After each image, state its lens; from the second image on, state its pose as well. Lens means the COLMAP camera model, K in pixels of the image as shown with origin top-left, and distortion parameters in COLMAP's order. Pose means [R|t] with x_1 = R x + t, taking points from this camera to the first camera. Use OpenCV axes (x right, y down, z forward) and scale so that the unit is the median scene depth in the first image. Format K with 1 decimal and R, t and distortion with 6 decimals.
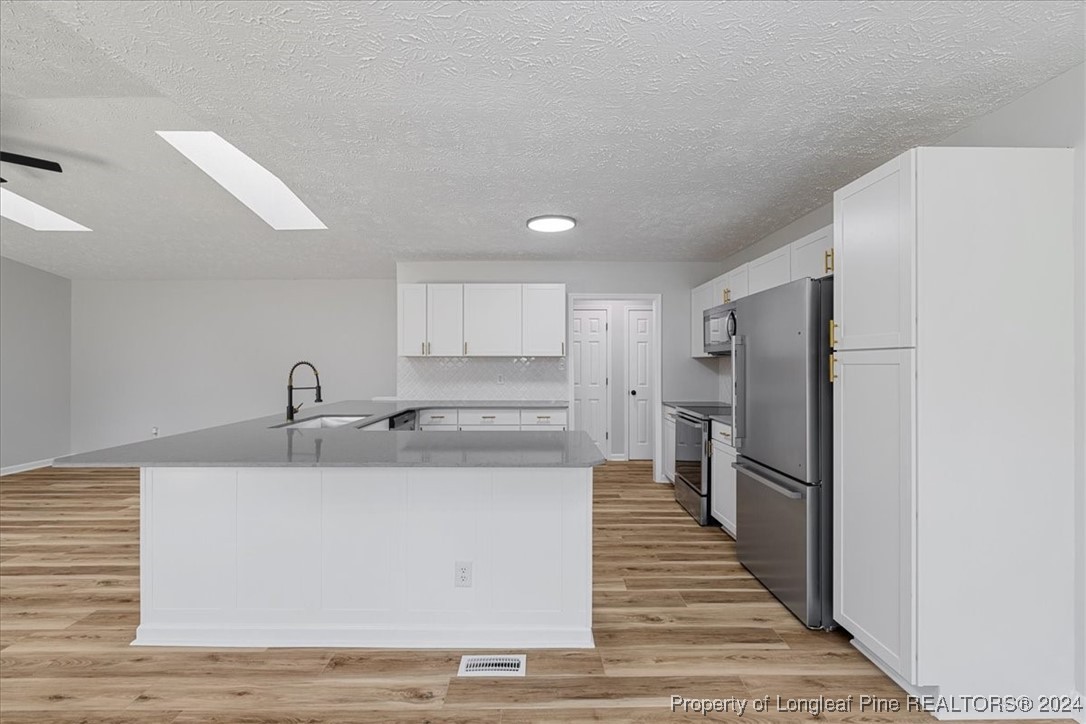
lens RADIAL K [[460.0, 0, 541.5], [0, 460.0, 370.4], [0, 0, 1]] dist [-0.005320, -0.000053]
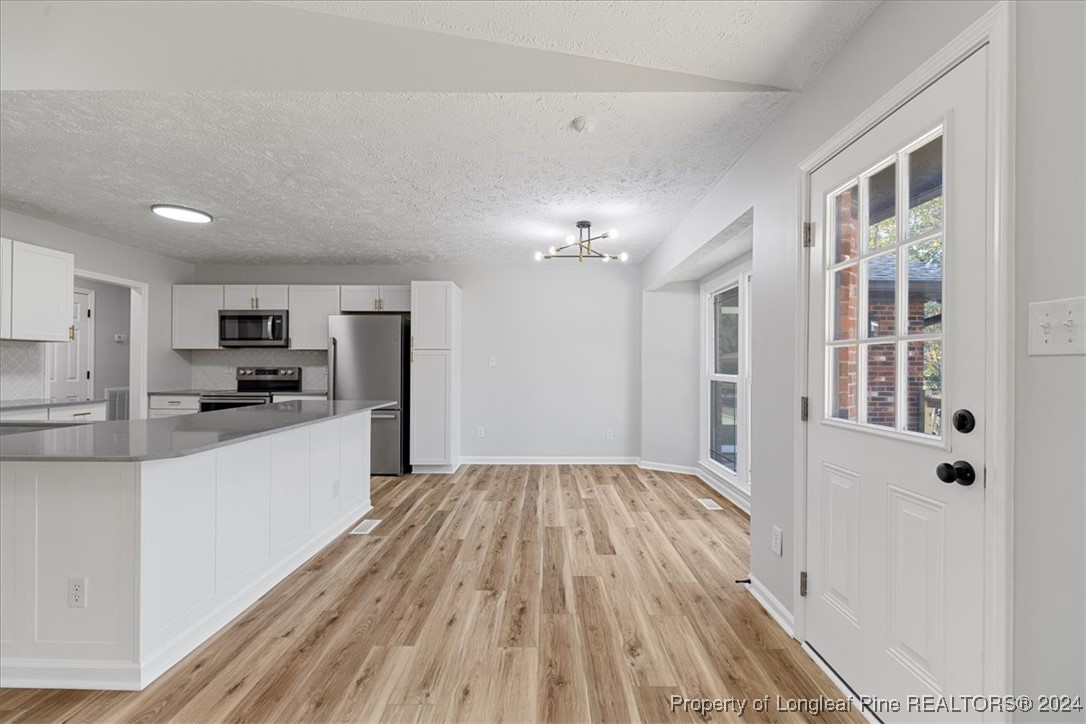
lens RADIAL K [[460.0, 0, 546.7], [0, 460.0, 361.5], [0, 0, 1]] dist [-0.005320, -0.000053]
pose [[0.014726, 0.003651, 0.999885, -1.761970], [0.015011, 0.999880, -0.003872, 0.040739], [-0.999779, 0.015066, 0.014669, 0.281497]]
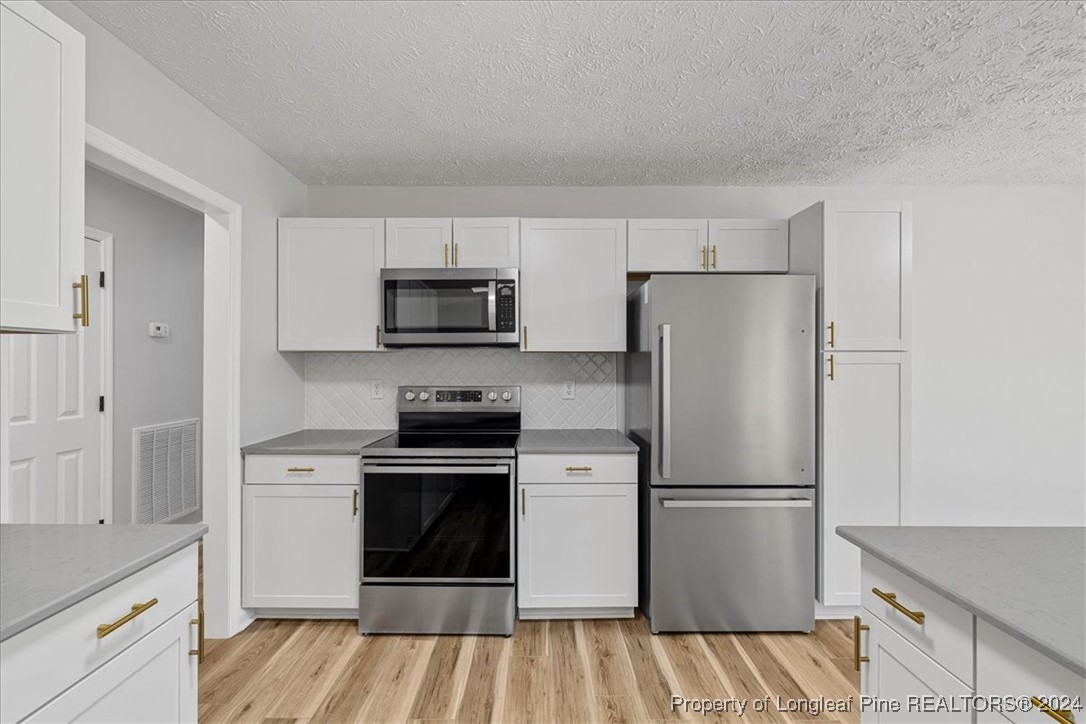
lens RADIAL K [[460.0, 0, 537.5], [0, 460.0, 358.2], [0, 0, 1]] dist [-0.005320, -0.000053]
pose [[0.011212, 0.002261, 0.999935, -0.445069], [0.017567, 0.999843, -0.002458, -0.036170], [-0.999783, 0.017593, 0.011170, 1.714499]]
